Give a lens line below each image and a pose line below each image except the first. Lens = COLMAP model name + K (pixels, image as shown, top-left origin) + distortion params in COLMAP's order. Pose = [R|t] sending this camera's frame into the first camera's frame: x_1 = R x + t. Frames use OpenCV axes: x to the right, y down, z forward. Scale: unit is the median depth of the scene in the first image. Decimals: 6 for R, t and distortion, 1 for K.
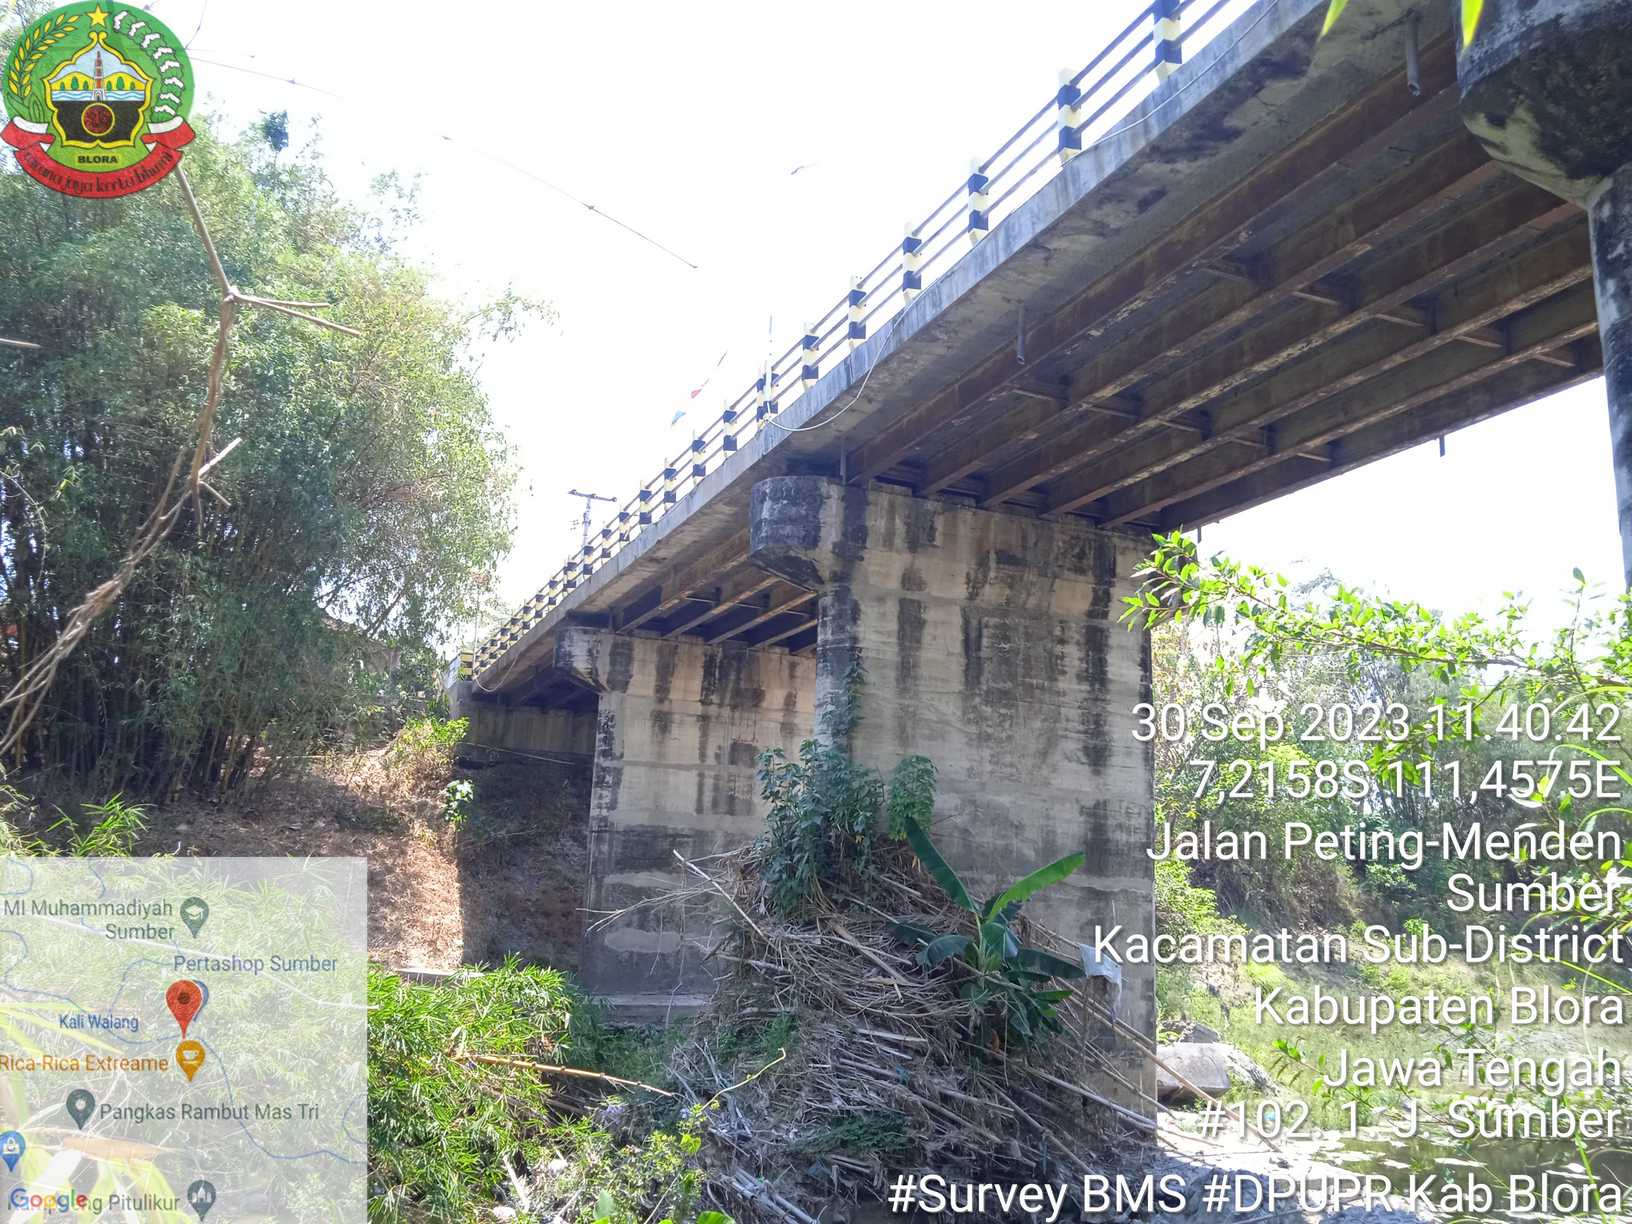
lens RADIAL K [[1333.0, 0, 821.9], [0, 1333.0, 623.8], [0, 0, 1]] dist [0.068567, -0.099500]
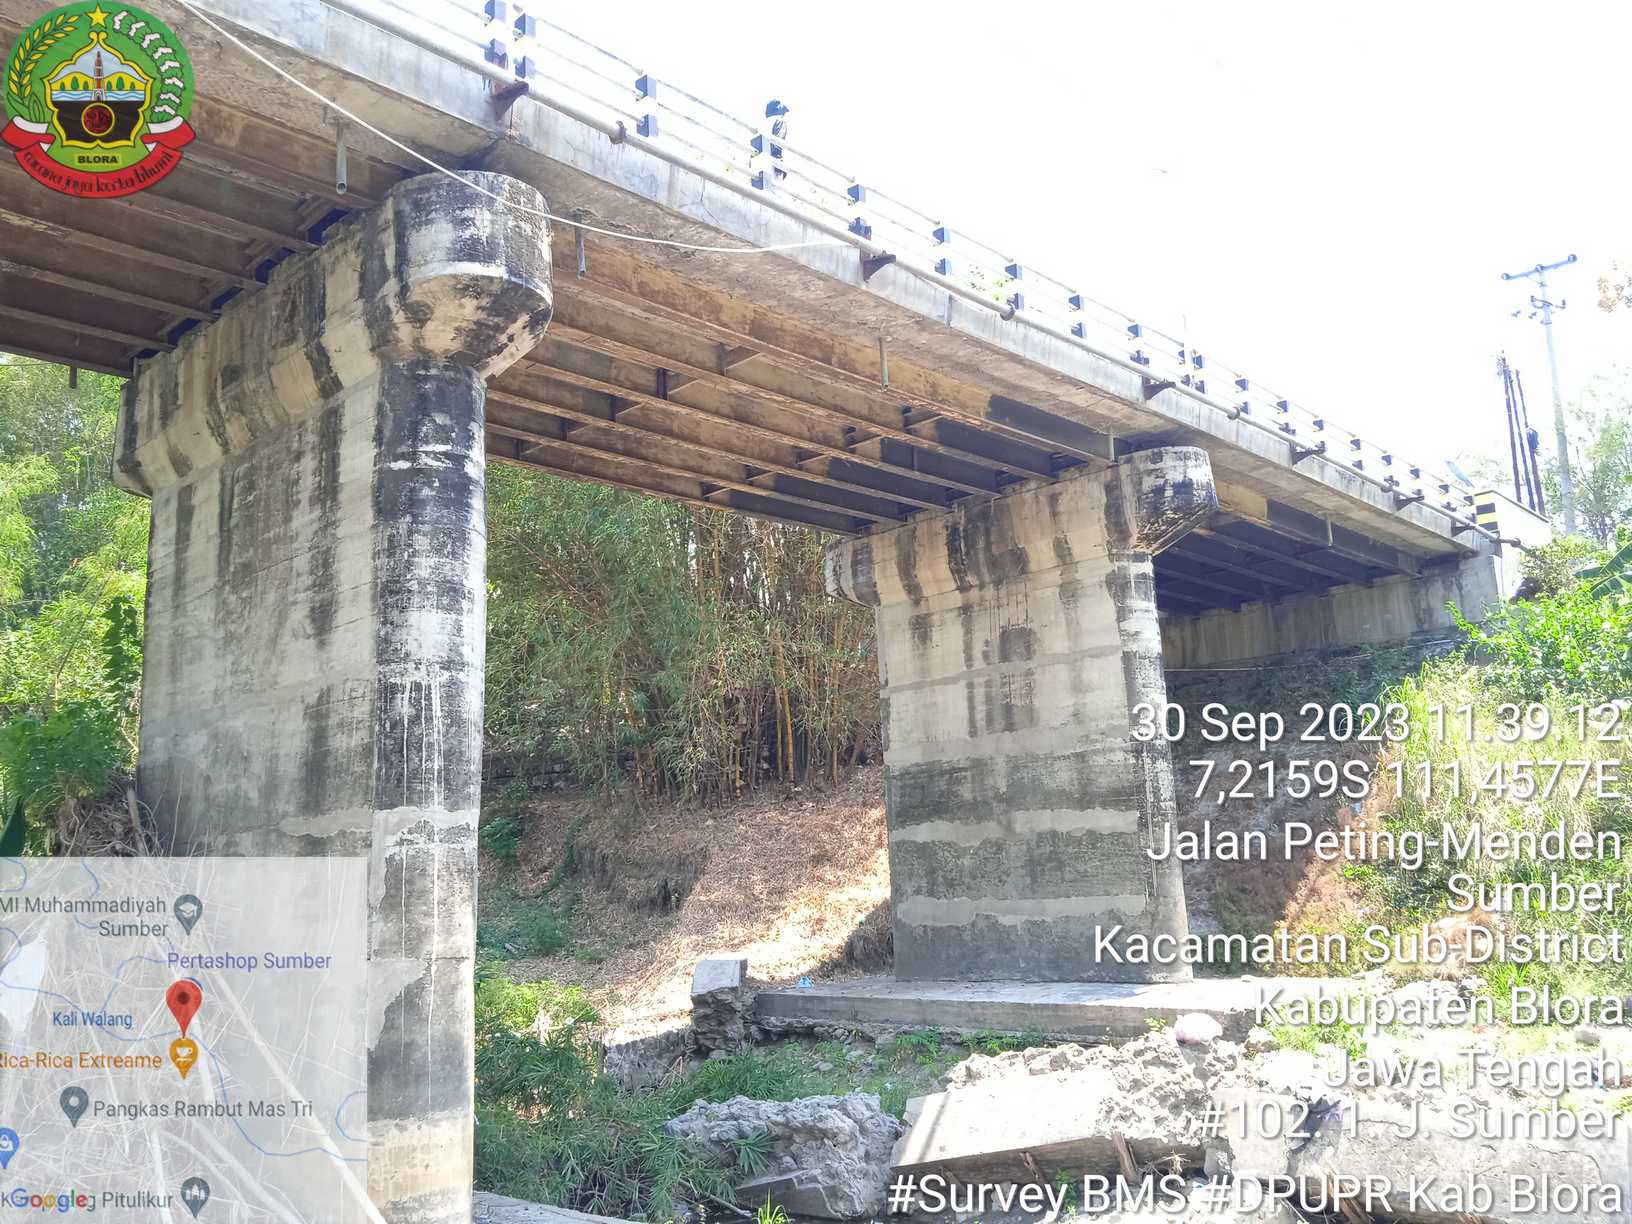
lens RADIAL K [[1339.0, 0, 813.2], [0, 1339.0, 649.4], [0, 0, 1]] dist [0.058614, -0.097091]
pose [[0.373371, -0.211789, -0.903183, 0.896267], [0.258919, 0.958693, -0.117770, 0.259135], [0.890817, -0.189879, 0.412784, 1.011655]]
